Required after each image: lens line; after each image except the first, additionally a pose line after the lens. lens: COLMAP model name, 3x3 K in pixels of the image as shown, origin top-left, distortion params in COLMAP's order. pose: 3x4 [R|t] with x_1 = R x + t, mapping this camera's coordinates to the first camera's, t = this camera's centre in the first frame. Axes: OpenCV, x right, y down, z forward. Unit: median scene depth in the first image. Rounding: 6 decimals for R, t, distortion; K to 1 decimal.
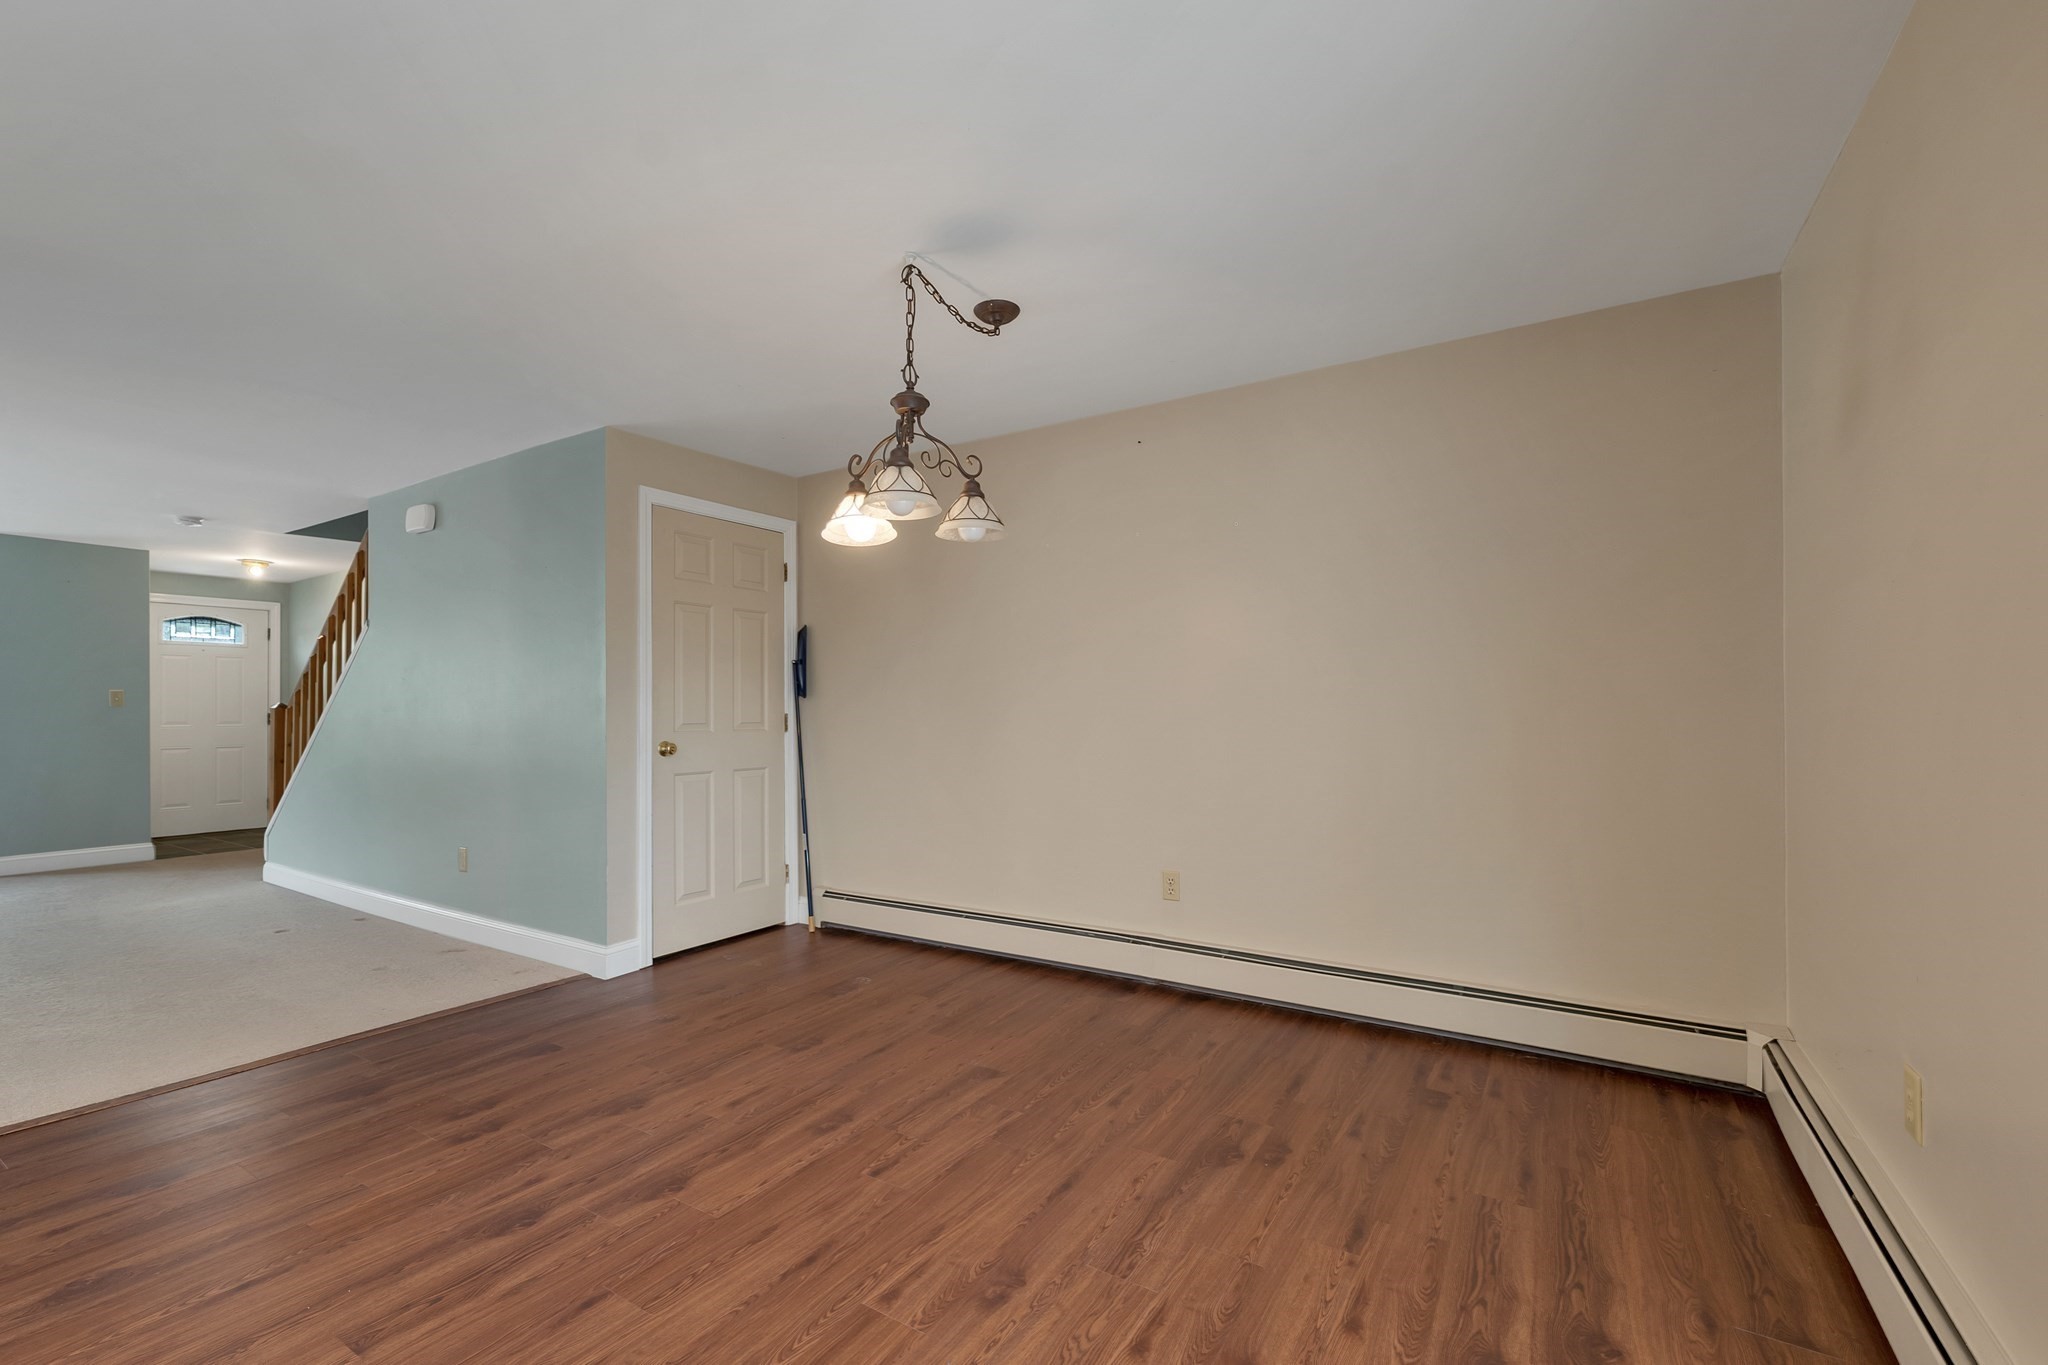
lens RADIAL K [[856.3, 0, 1012.8], [0, 856.3, 700.6], [0, 0, 1]] dist [-0.004880, 0.000233]
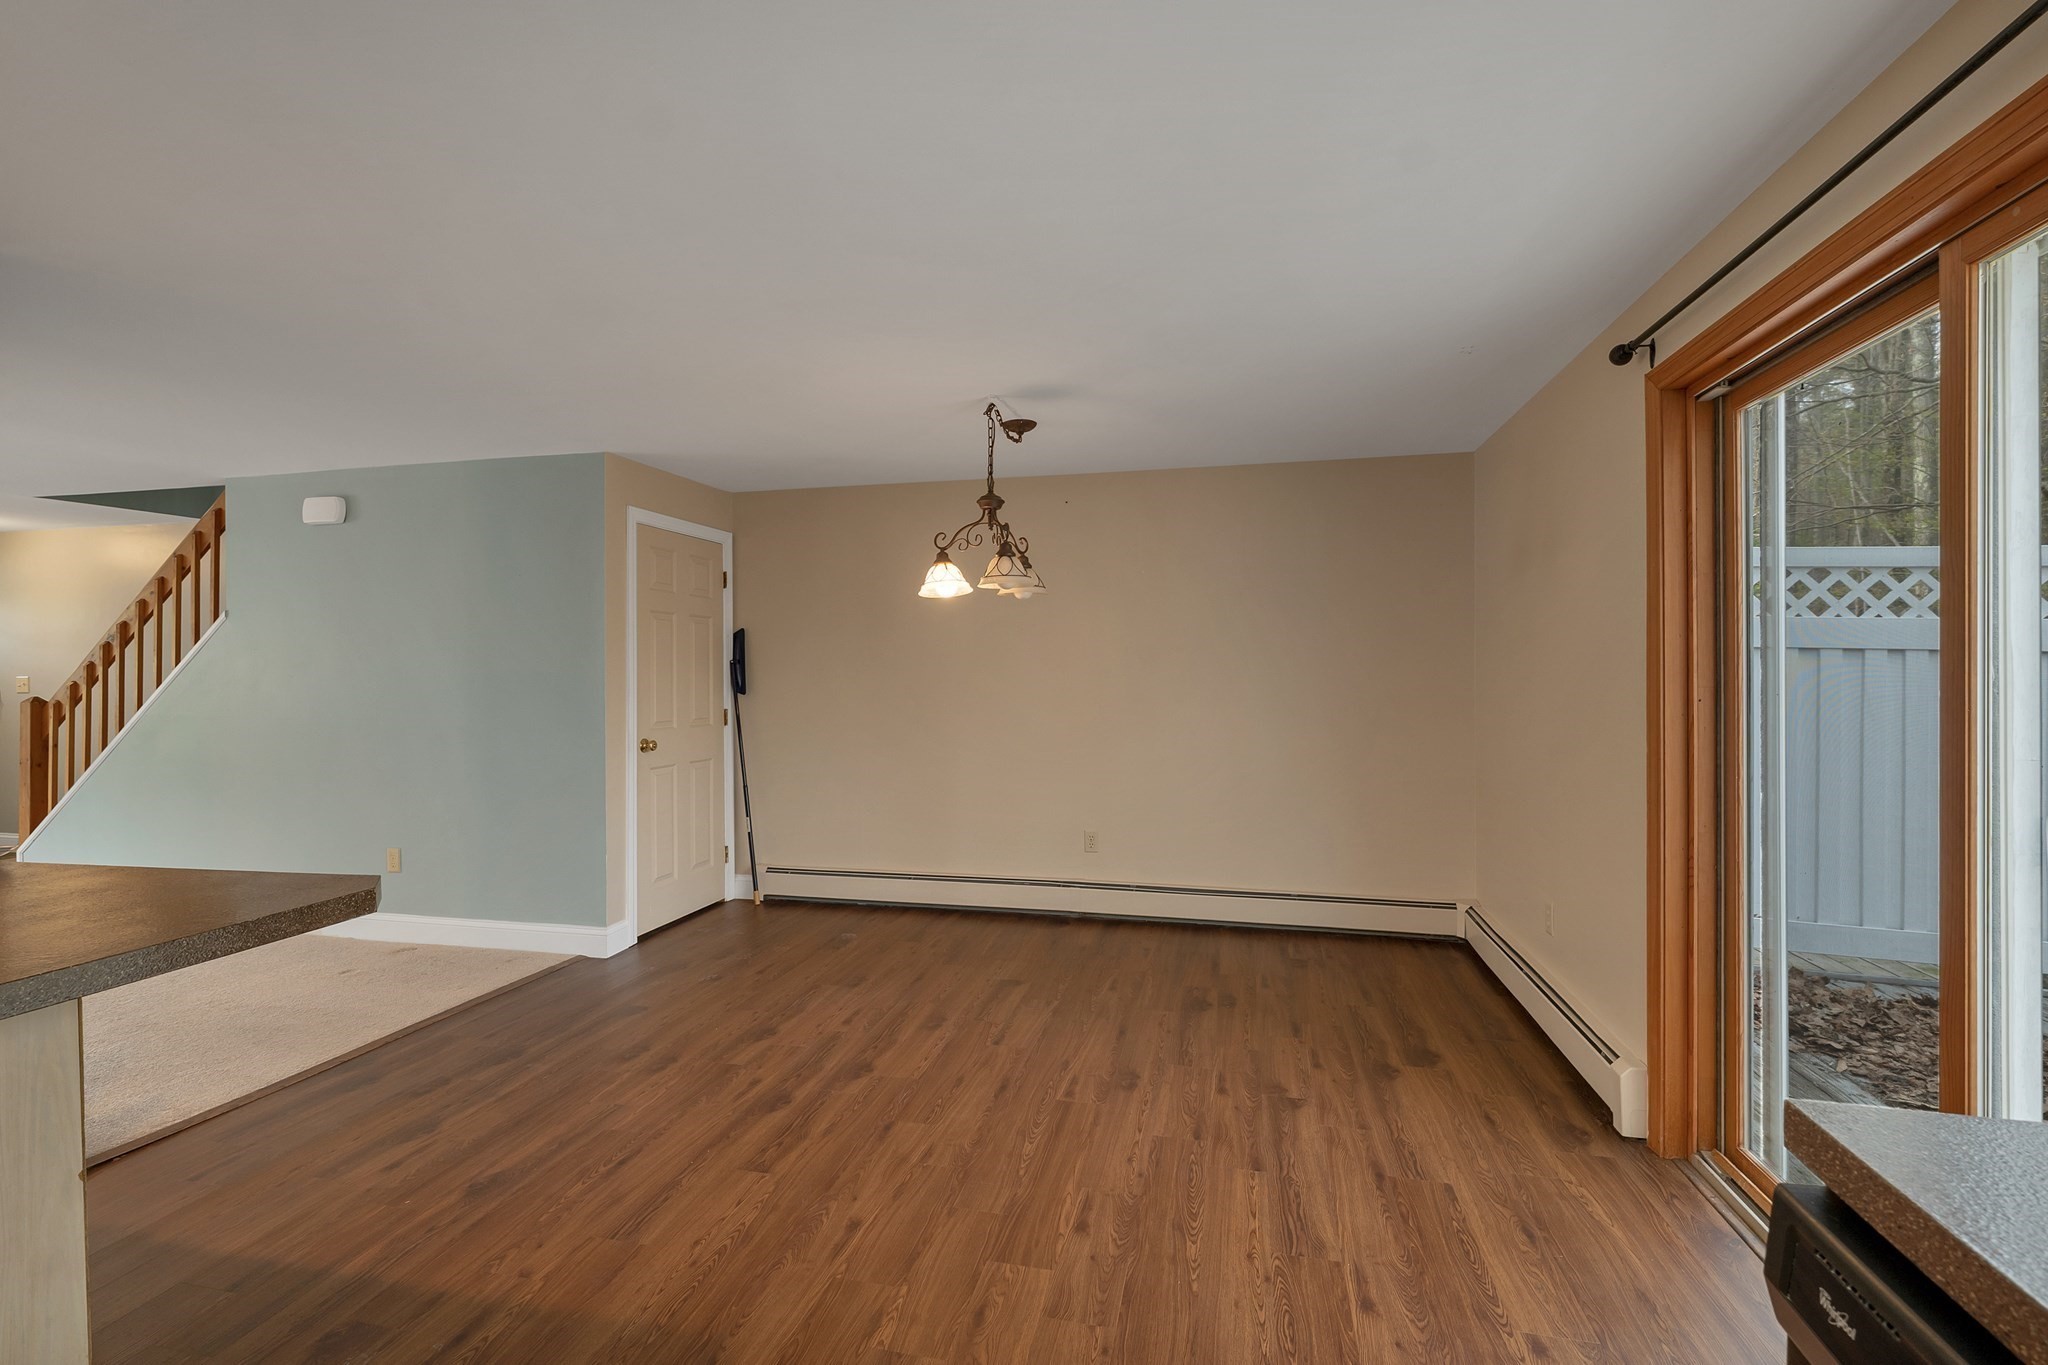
lens RADIAL K [[856.3, 0, 1039.9], [0, 856.3, 673.3], [0, 0, 1]] dist [-0.004880, 0.000233]
pose [[0.946270, 0.004545, 0.323346, -0.460882], [-0.004909, 0.999988, 0.000311, -0.063412], [-0.323341, -0.001882, 0.946281, -0.326837]]
